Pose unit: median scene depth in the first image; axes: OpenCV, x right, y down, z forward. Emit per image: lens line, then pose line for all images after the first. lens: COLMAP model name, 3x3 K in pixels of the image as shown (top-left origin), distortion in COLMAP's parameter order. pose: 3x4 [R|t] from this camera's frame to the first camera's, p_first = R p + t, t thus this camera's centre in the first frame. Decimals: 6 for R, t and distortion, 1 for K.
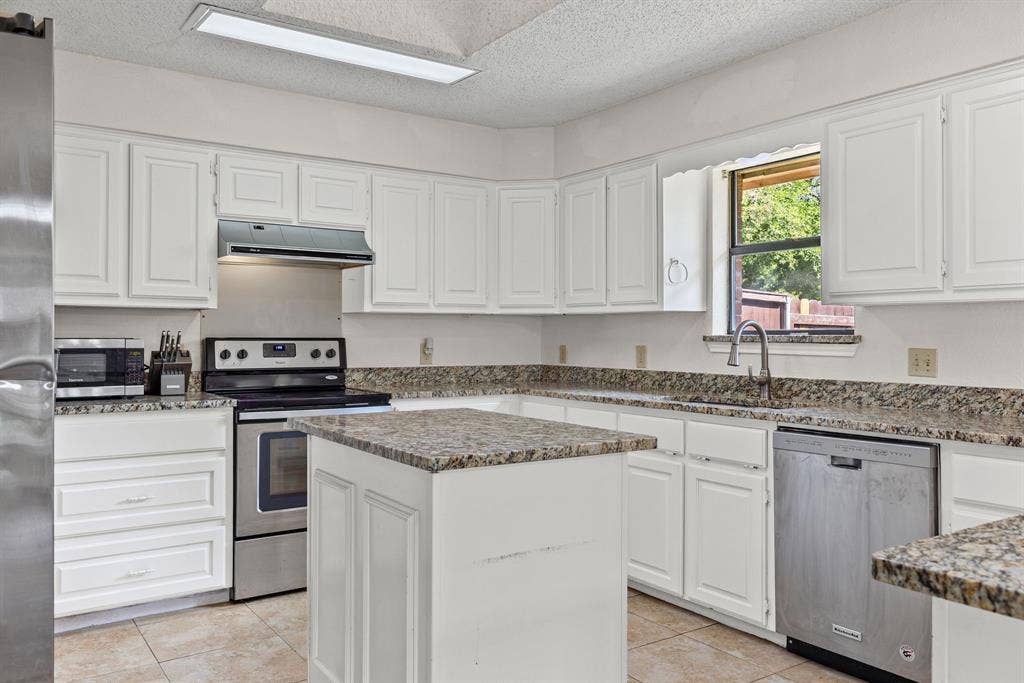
lens RADIAL K [[798.6, 0, 506.7], [0, 798.6, 327.9], [0, 0, 1]] dist [0.003599, 0.000198]
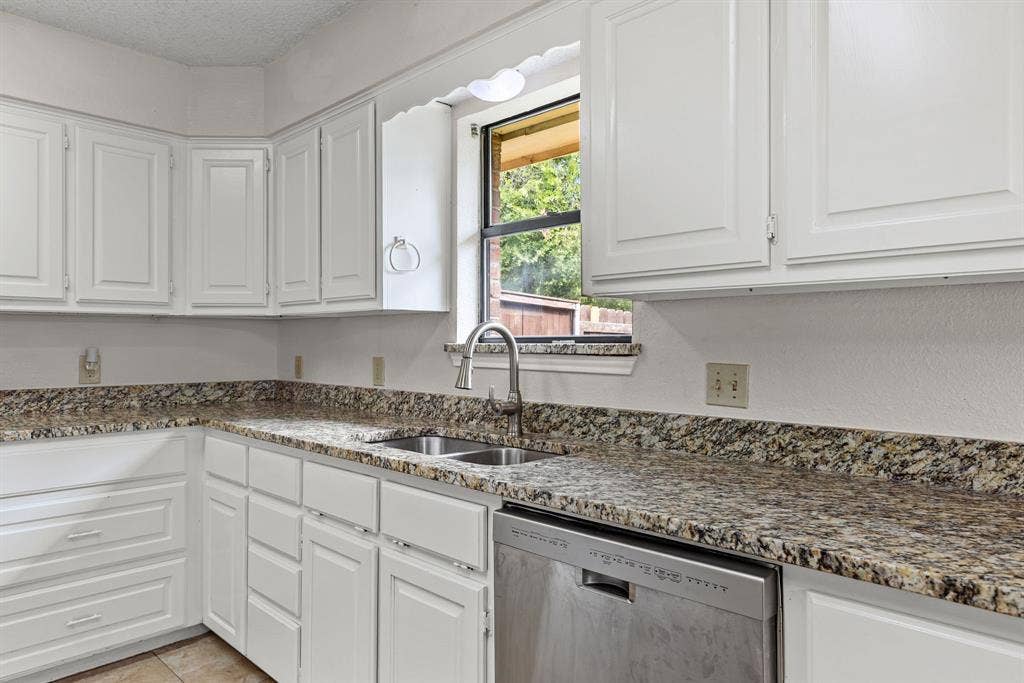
lens RADIAL K [[642.1, 0, 506.4], [0, 642.1, 341.8], [0, 0, 1]] dist [0.006676, 0.001126]
pose [[0.980950, -0.000837, 0.194260, 0.200875], [-0.000640, 0.999971, 0.007543, 0.003125], [-0.194261, -0.007523, 0.980921, 0.433883]]
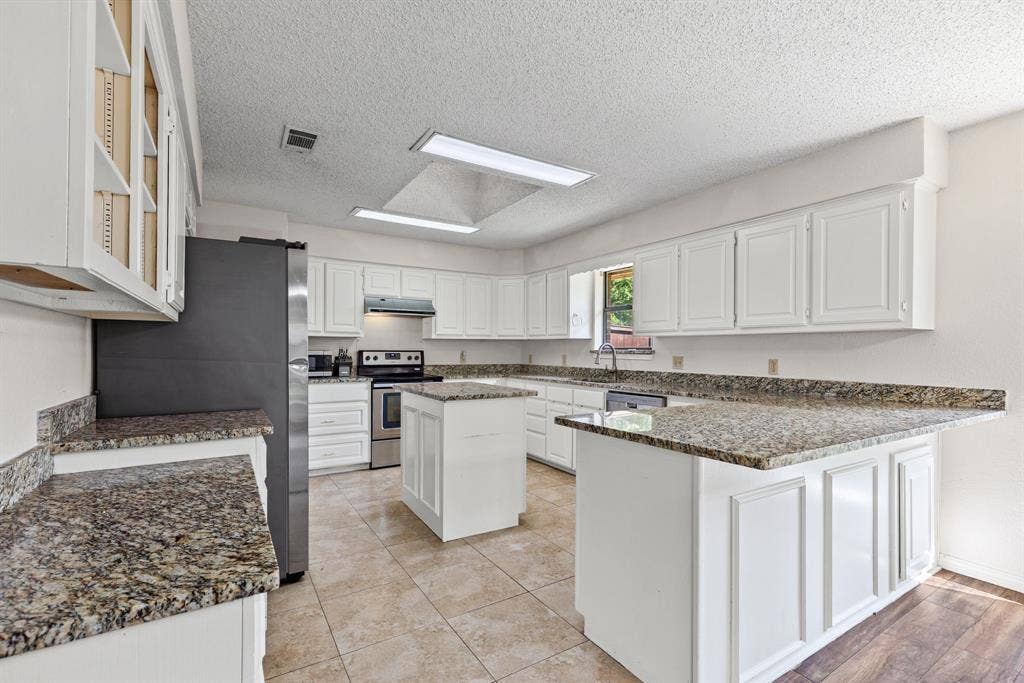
lens RADIAL K [[463.2, 0, 508.4], [0, 463.2, 350.1], [0, 0, 1]] dist [0.005394, 0.000015]
pose [[0.998766, 0.003215, -0.049561, 0.097462], [-0.002658, 0.999933, 0.011296, -0.003920], [0.049594, -0.011150, 0.998707, -0.253757]]
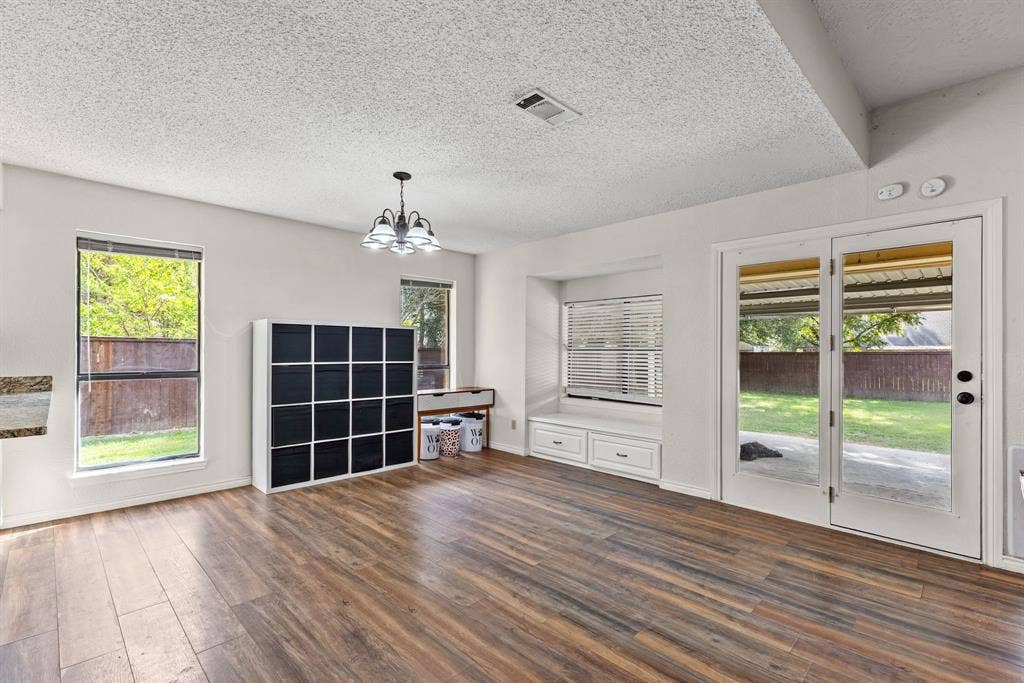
lens RADIAL K [[468.3, 0, 514.1], [0, 468.3, 344.4], [0, 0, 1]] dist [0.001999, -0.000379]
pose [[-0.182570, 0.010193, 0.983140, -0.266249], [-0.015626, 0.999790, -0.013268, -0.004184], [-0.983069, -0.017784, -0.182373, -0.271499]]
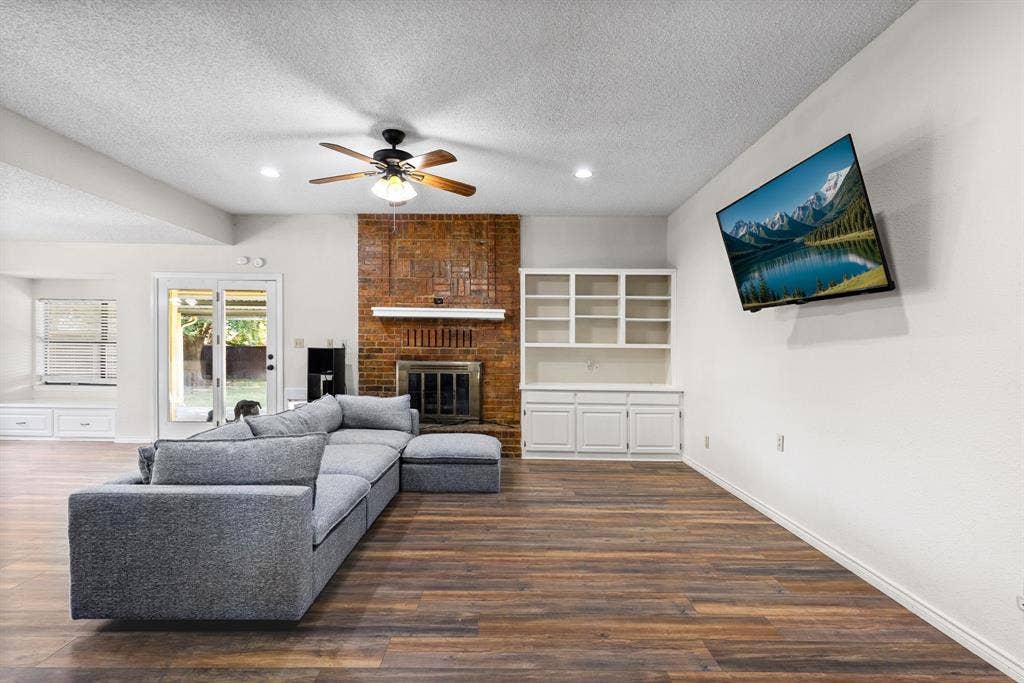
lens RADIAL K [[468.3, 0, 514.1], [0, 468.3, 344.4], [0, 0, 1]] dist [0.001999, -0.000379]
pose [[-0.821505, -0.015866, 0.569981, -1.160207], [-0.014273, 0.999872, 0.007261, -0.037209], [-0.570023, -0.002170, -0.821626, -0.301674]]
